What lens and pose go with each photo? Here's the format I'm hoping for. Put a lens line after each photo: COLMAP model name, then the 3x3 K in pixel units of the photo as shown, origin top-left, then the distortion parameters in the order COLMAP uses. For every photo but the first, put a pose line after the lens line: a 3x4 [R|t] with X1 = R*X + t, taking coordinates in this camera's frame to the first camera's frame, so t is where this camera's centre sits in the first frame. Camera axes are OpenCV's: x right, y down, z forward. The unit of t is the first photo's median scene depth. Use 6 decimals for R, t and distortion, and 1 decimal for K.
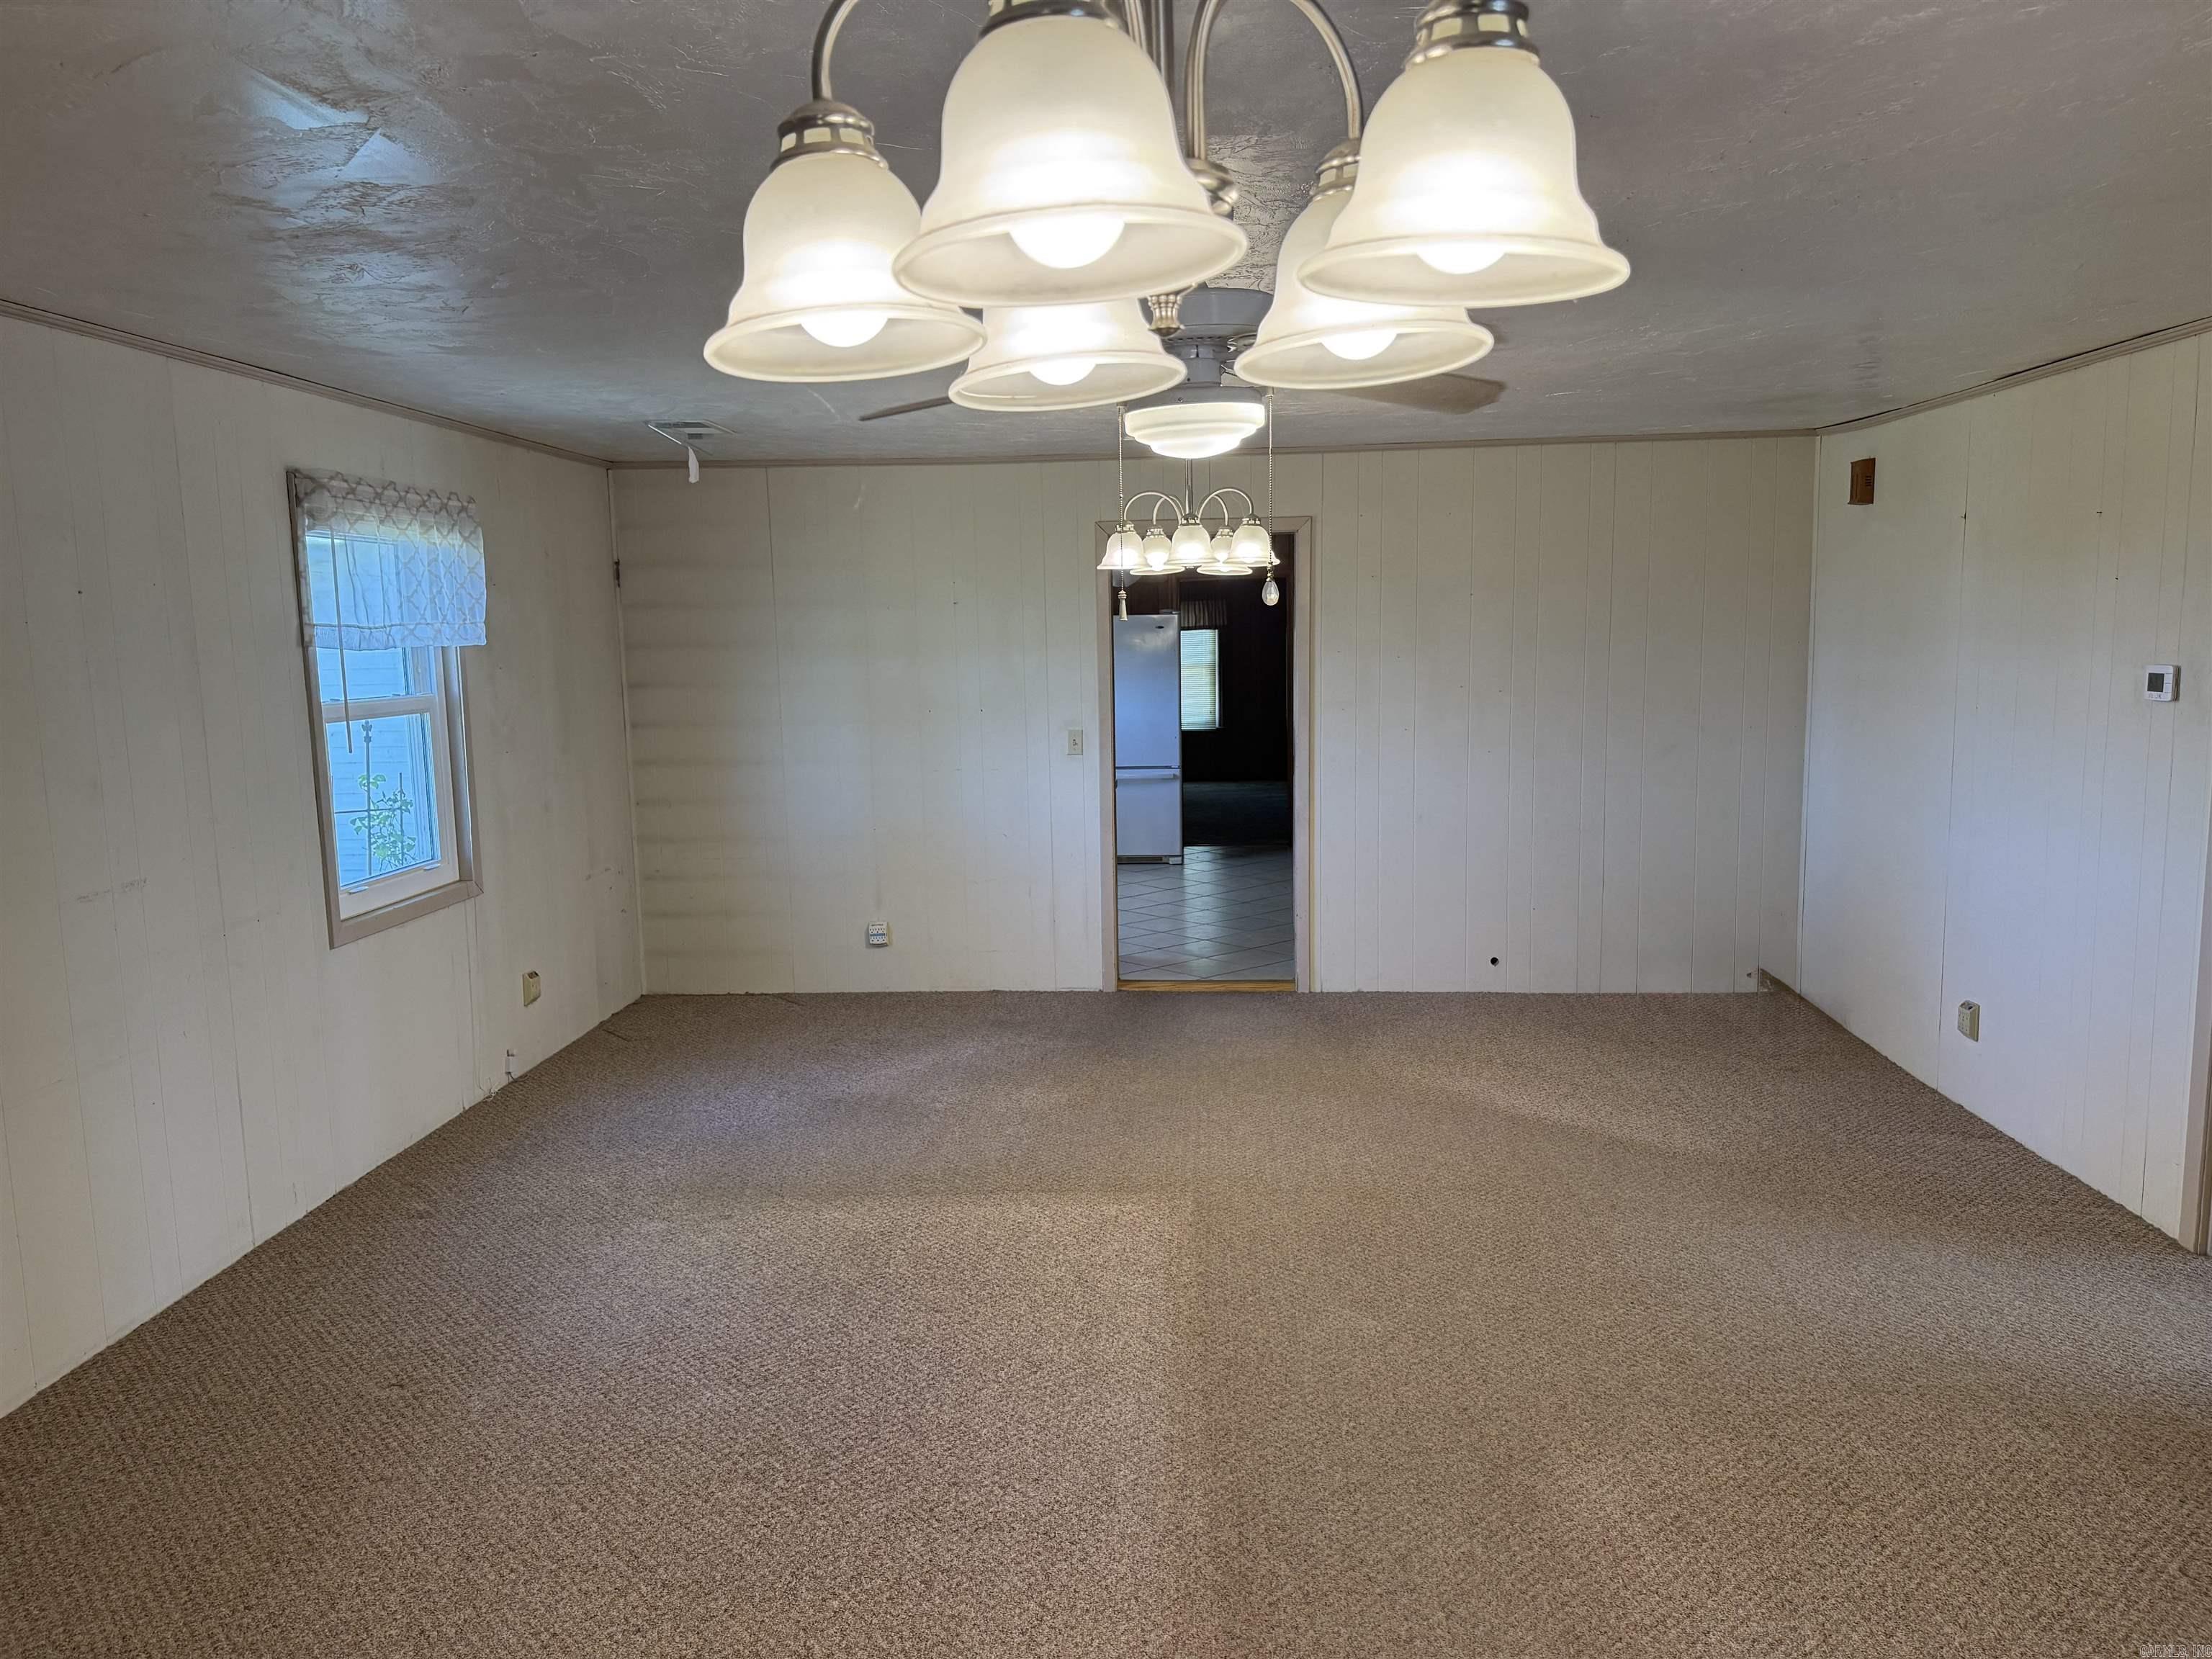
lens RADIAL K [[1534.5, 0, 1110.3], [0, 1534.5, 797.8], [0, 0, 1]] dist [0.214136, -0.407478]
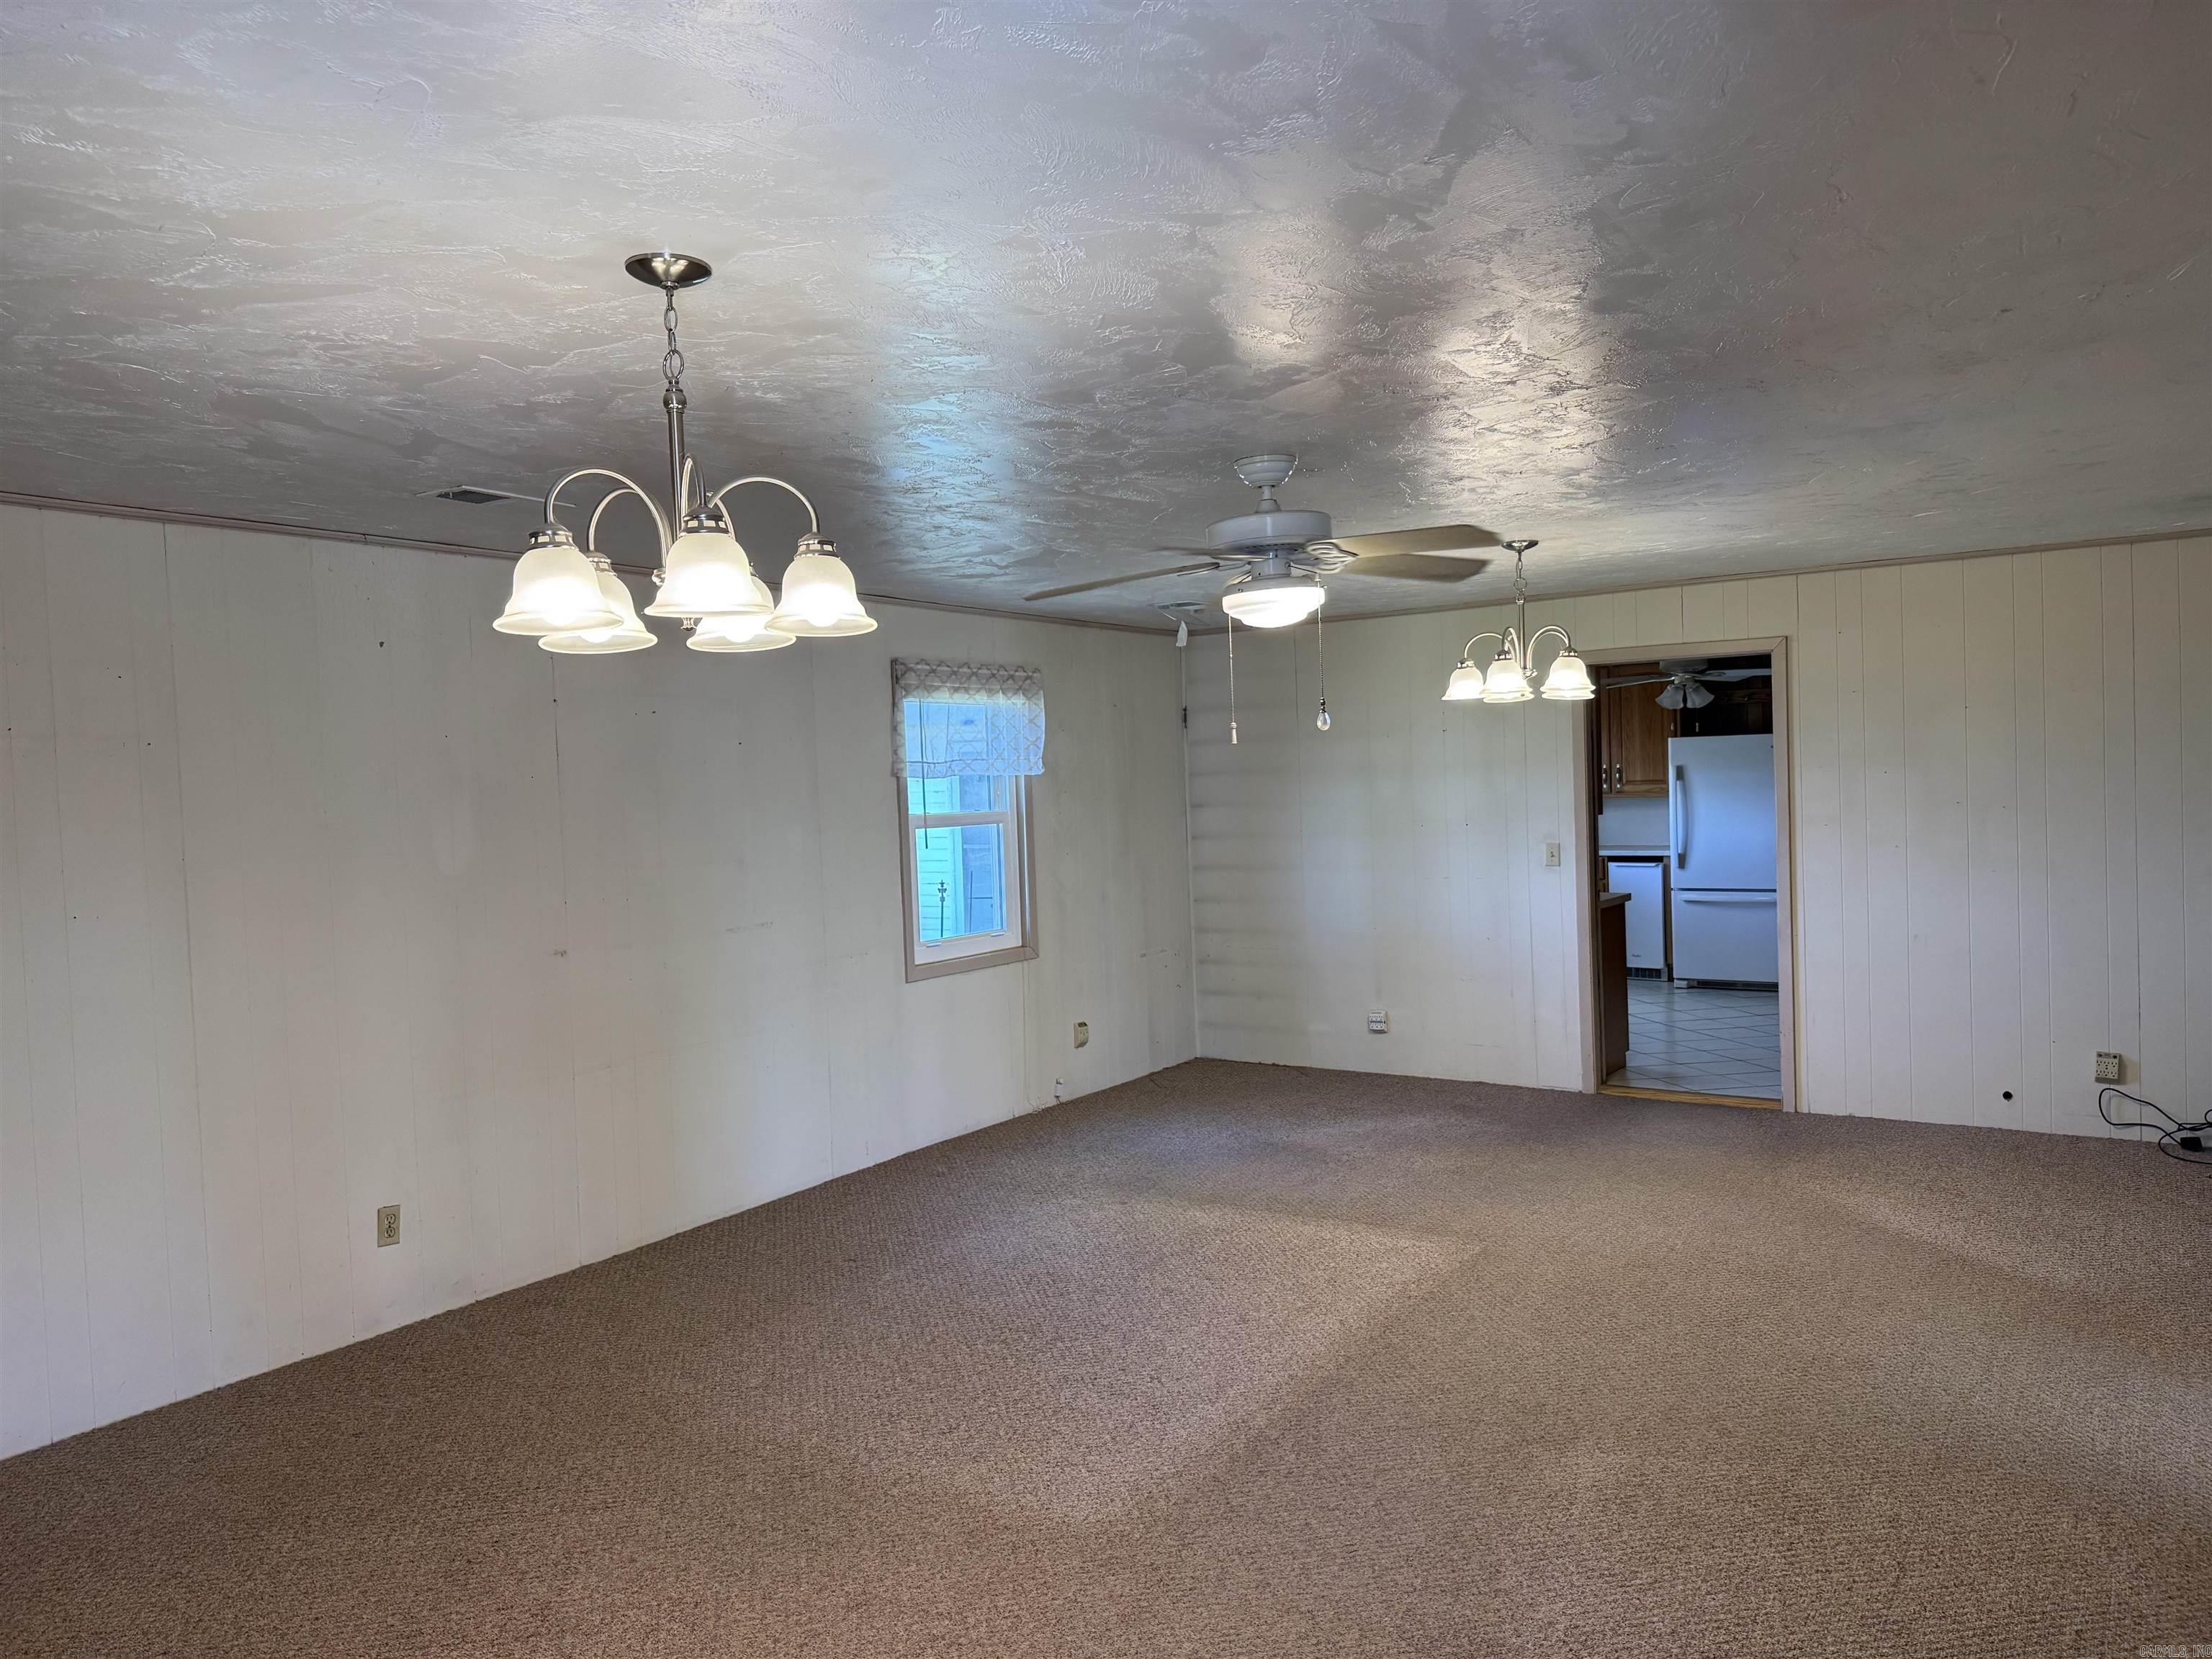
lens RADIAL K [[1552.7, 0, 1104.6], [0, 1552.7, 798.1], [0, 0, 1]] dist [0.137526, -0.224169]
pose [[0.863298, -0.006350, -0.504654, 0.373357], [-0.035940, 0.996609, -0.074021, 0.024253], [0.503413, 0.082040, 0.860142, -0.151925]]
